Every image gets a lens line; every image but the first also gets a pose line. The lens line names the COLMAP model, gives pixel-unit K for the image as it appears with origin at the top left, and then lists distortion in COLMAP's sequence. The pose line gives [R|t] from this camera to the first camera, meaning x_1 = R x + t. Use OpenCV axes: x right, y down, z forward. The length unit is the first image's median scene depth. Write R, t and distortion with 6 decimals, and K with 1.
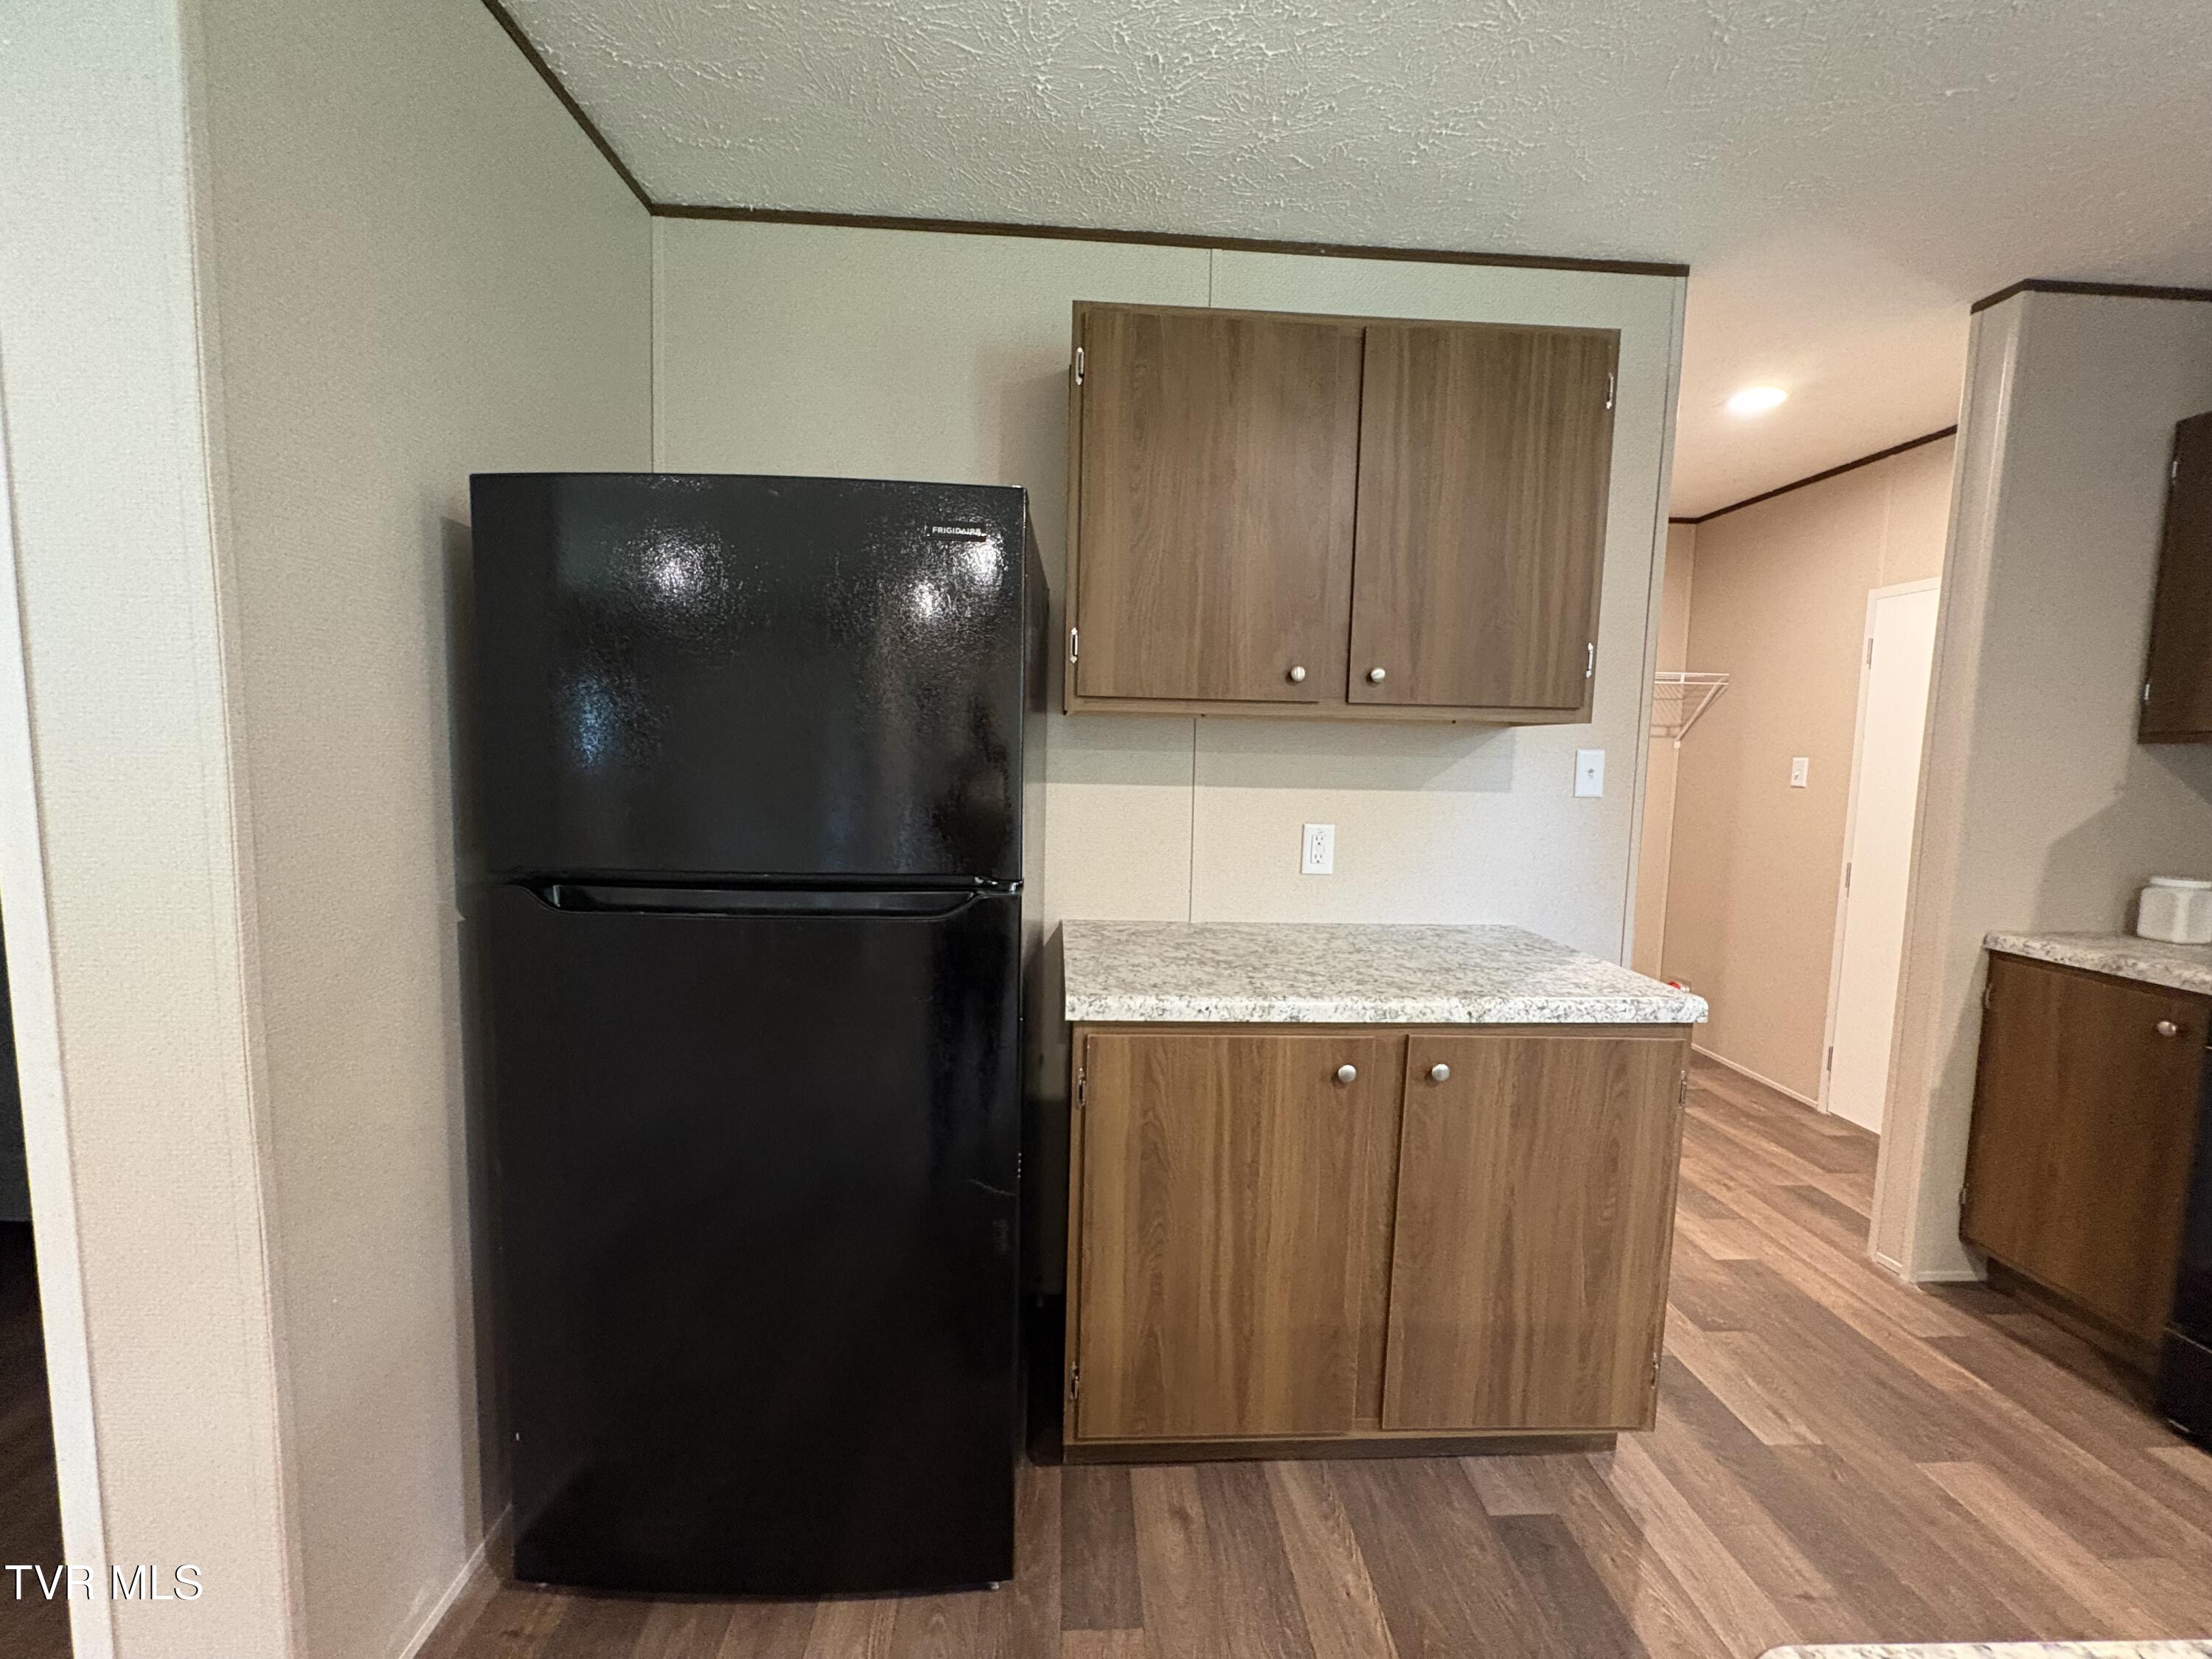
lens RADIAL K [[880.7, 0, 1082.8], [0, 880.7, 846.7], [0, 0, 1]] dist [0.000963, 0.000762]
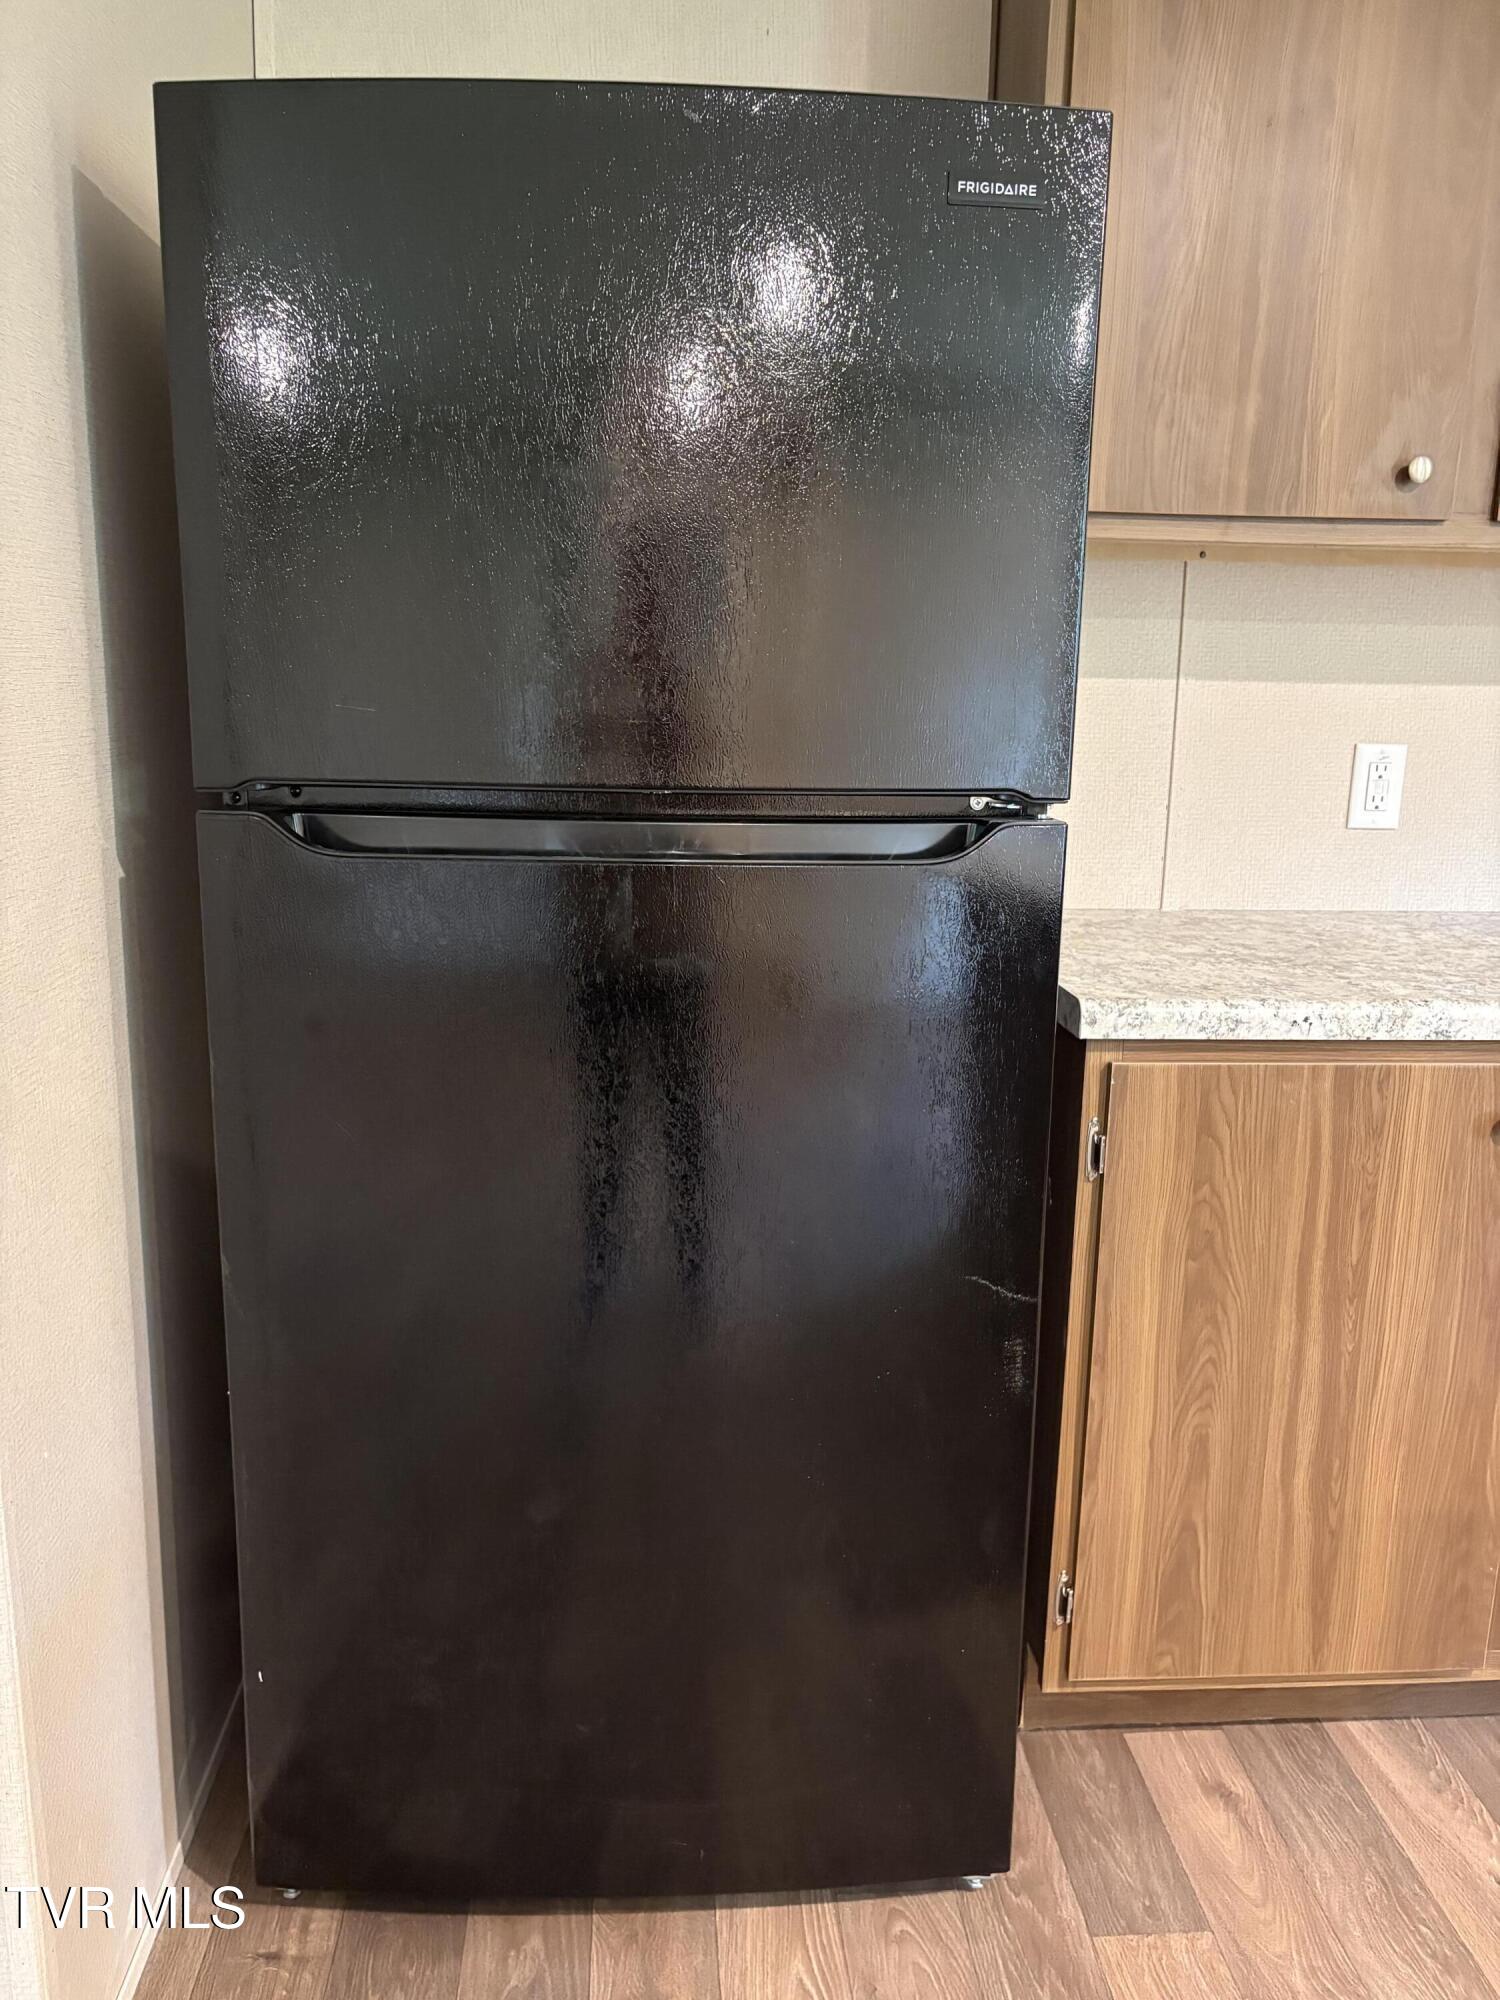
lens RADIAL K [[1509.7, 0, 710.0], [0, 1509.7, 1037.8], [0, 0, 1]] dist [0.040026, -0.039787]
pose [[0.999744, -0.010032, 0.020305, -0.294921], [0.007577, 0.993034, 0.117586, 0.066773], [-0.021343, -0.117402, 0.992855, -0.054043]]
